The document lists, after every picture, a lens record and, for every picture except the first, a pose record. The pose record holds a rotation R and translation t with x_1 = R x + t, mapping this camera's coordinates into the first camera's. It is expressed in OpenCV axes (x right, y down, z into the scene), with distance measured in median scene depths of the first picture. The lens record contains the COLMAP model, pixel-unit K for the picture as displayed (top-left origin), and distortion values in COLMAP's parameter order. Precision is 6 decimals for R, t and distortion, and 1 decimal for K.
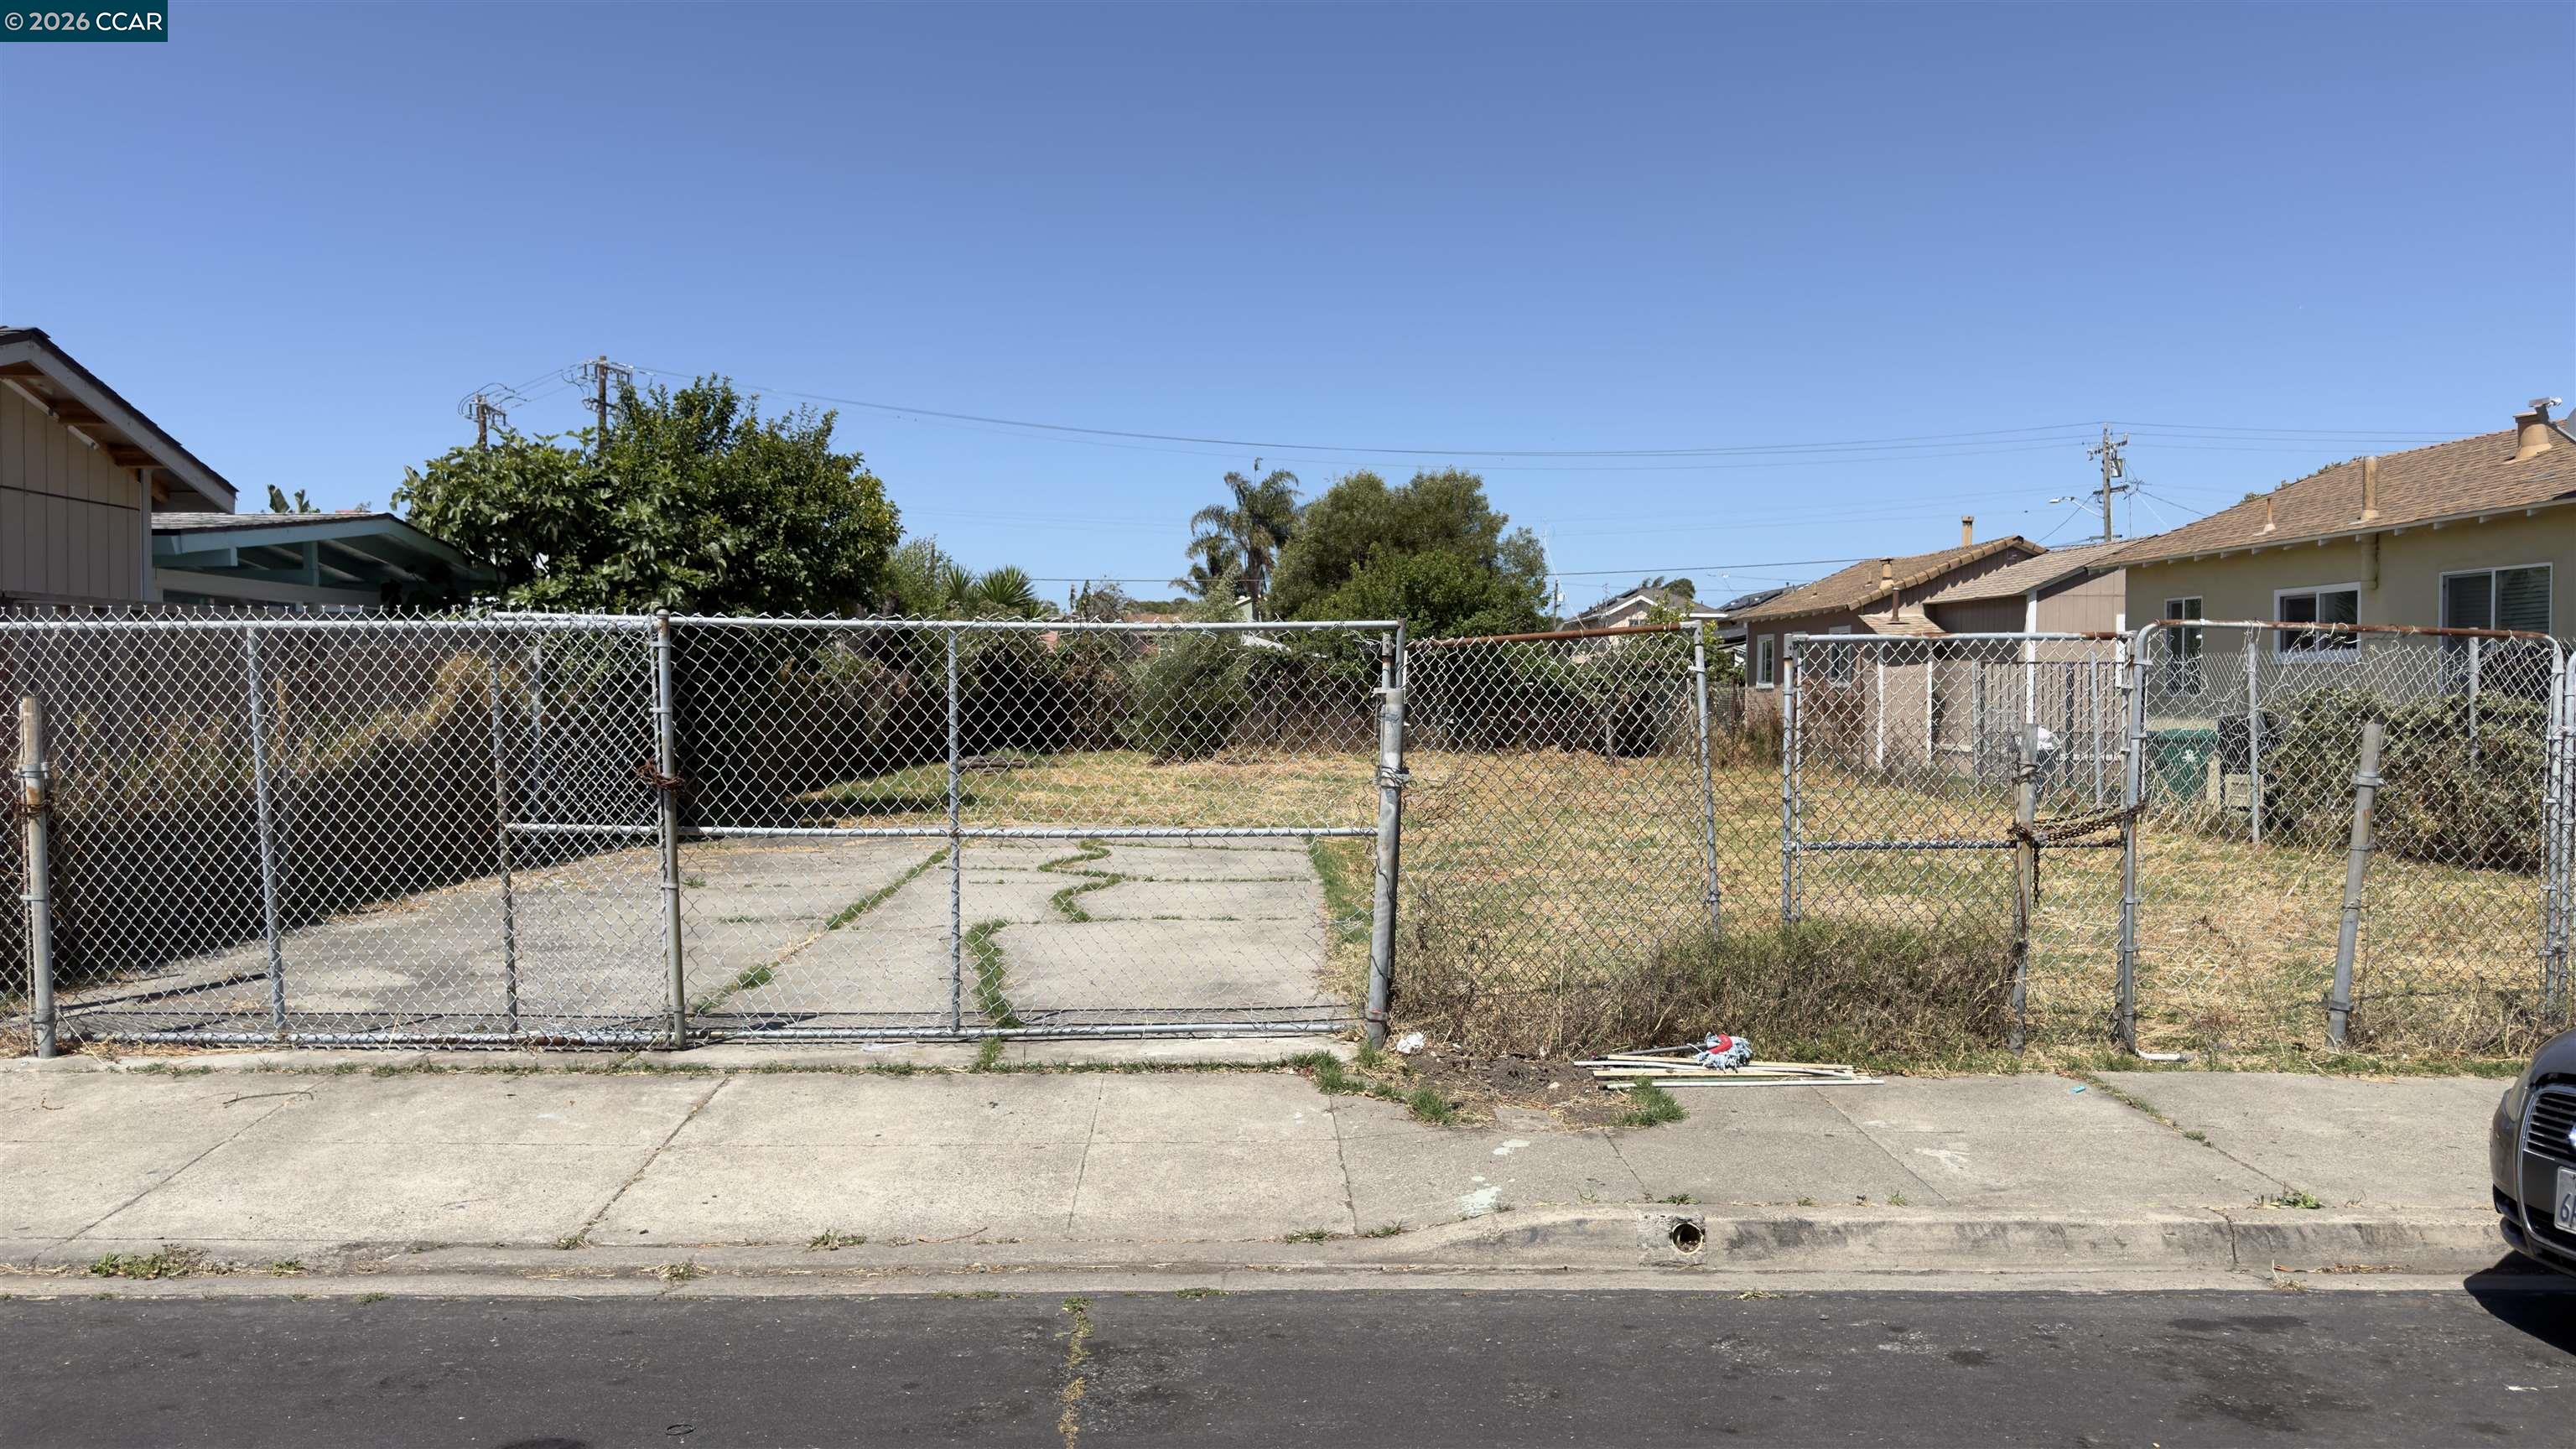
lens RADIAL K [[1803.7, 0, 1288.0], [0, 1803.7, 724.5], [0, 0, 1]] dist [0.101348, -0.125093]
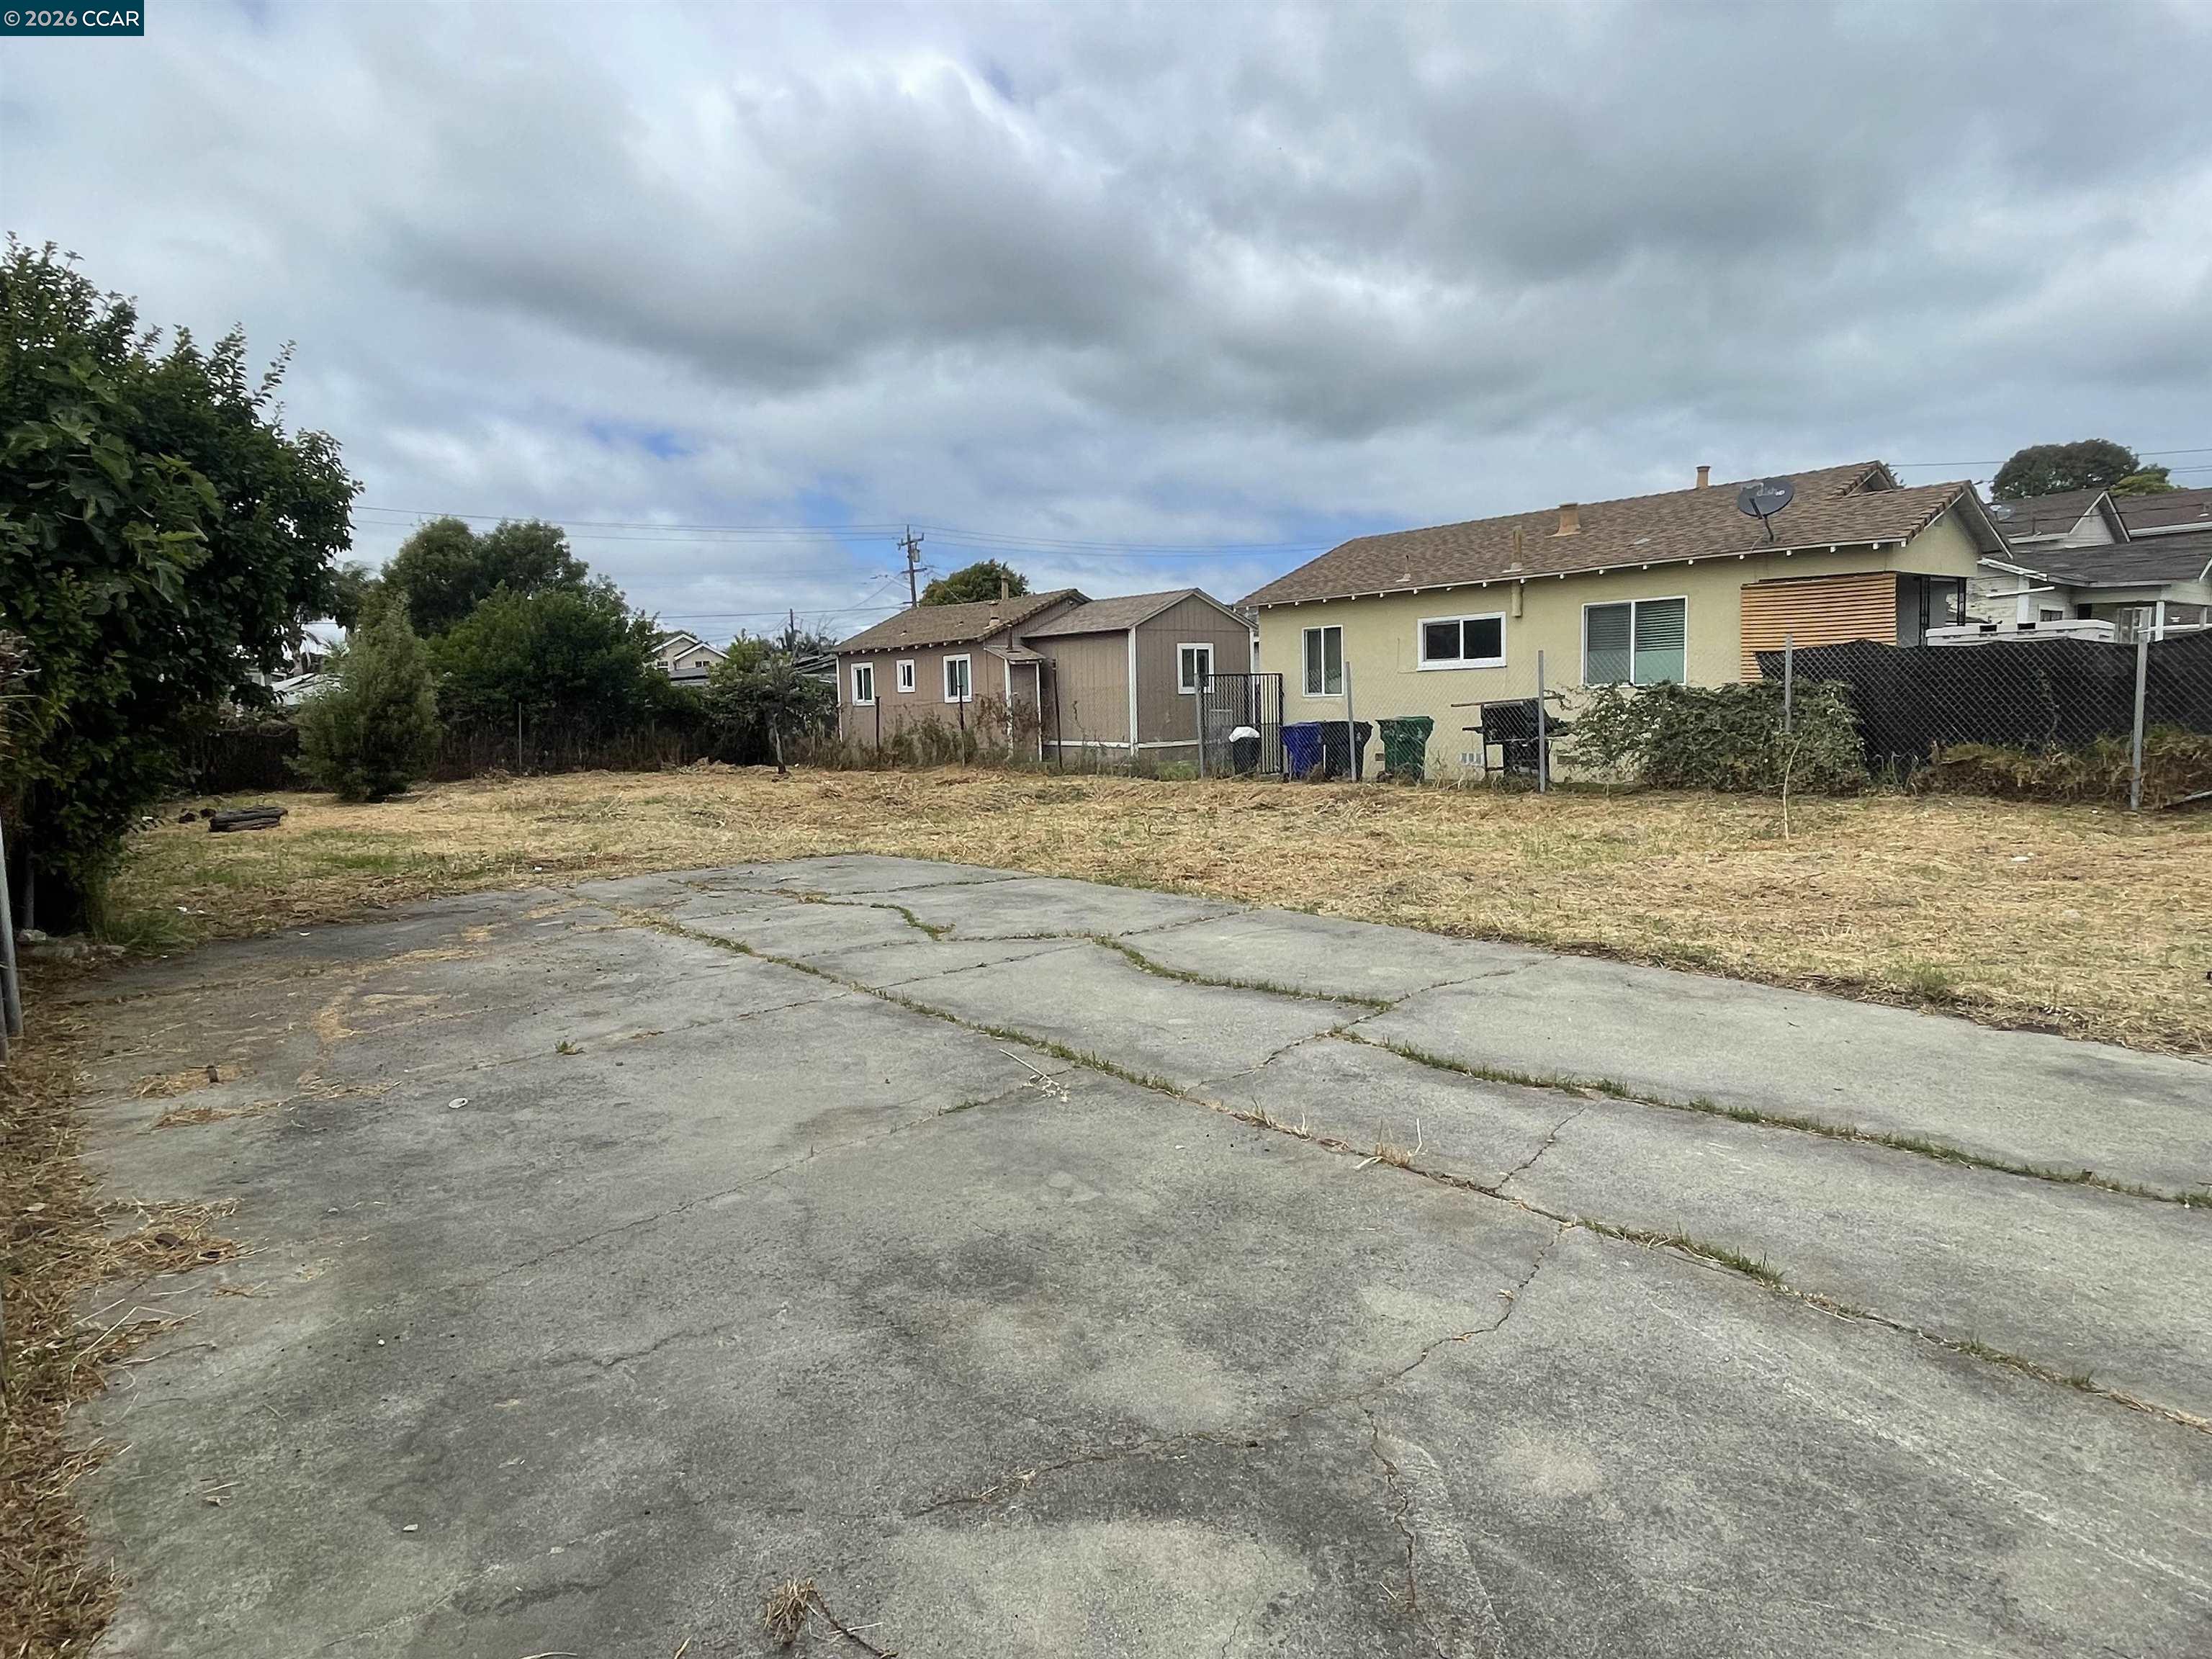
lens RADIAL K [[1241.3, 0, 1106.0], [0, 1241.3, 829.5], [0, 0, 1]] dist [0.006758, -0.000074]
pose [[0.780971, -0.092410, 0.617693, -0.327804], [0.045966, 0.994816, 0.090712, -0.009184], [-0.622873, -0.042451, 0.781170, 0.438253]]
